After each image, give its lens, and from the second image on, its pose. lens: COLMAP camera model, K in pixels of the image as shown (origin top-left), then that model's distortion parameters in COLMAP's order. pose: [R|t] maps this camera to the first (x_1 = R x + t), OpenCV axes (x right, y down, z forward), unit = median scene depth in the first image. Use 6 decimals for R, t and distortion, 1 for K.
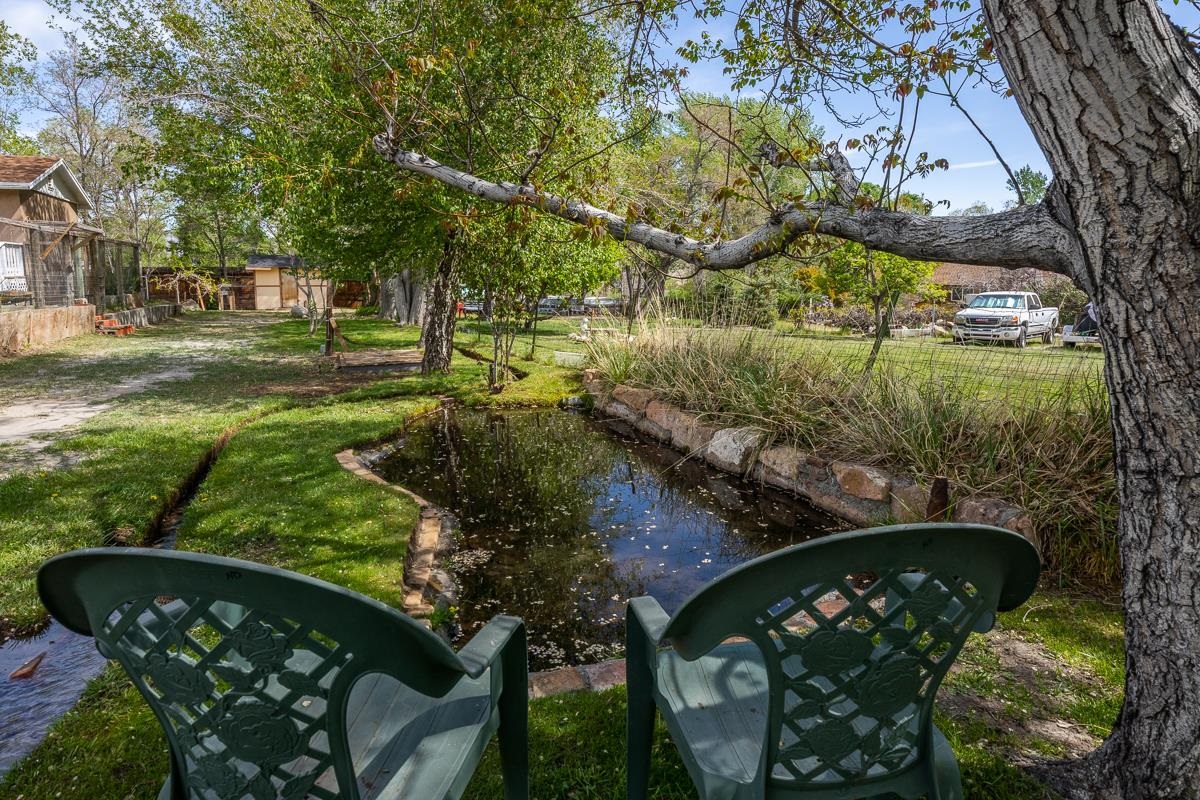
lens RADIAL K [[636.2, 0, 601.9], [0, 636.2, 407.4], [0, 0, 1]] dist [-0.001669, -0.000561]
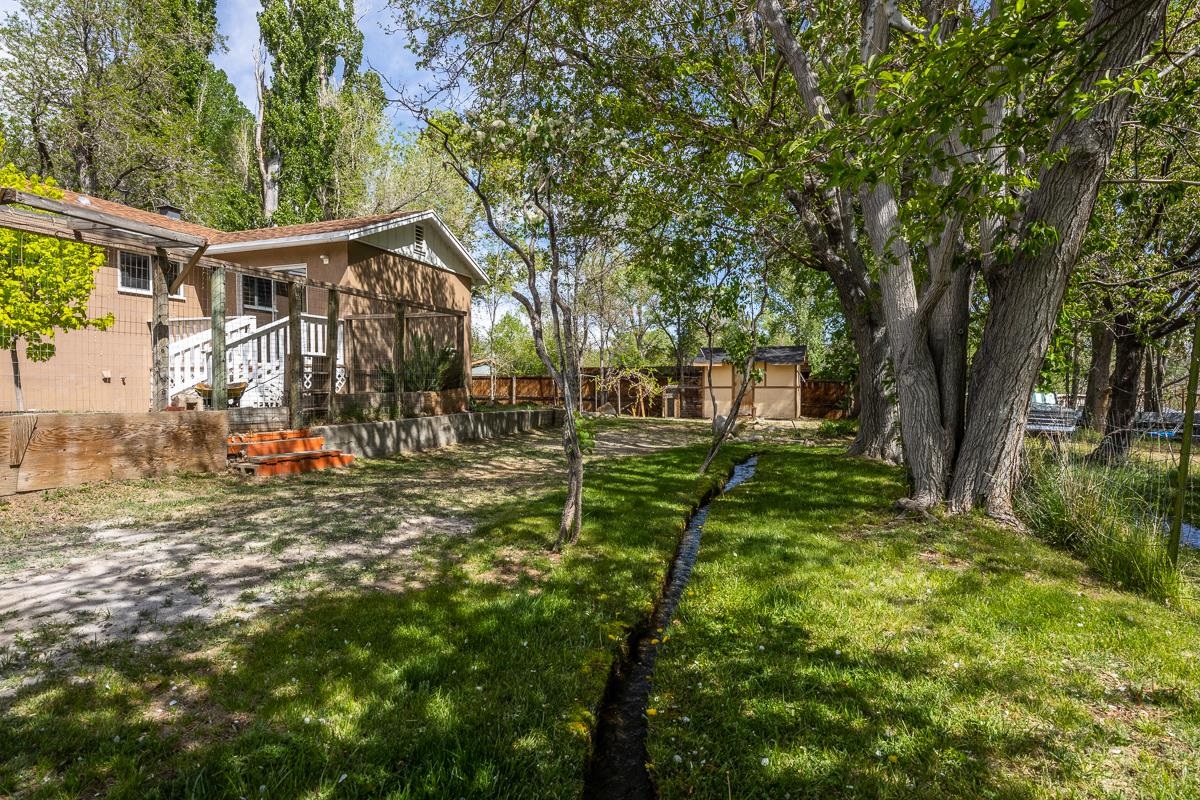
lens RADIAL K [[628.4, 0, 598.0], [0, 628.4, 410.5], [0, 0, 1]] dist [-0.002493, -0.000653]
pose [[0.735561, 0.026446, -0.676942, -0.126819], [-0.135173, 0.984874, -0.108402, -0.066014], [0.663836, 0.171241, 0.728010, 0.380255]]
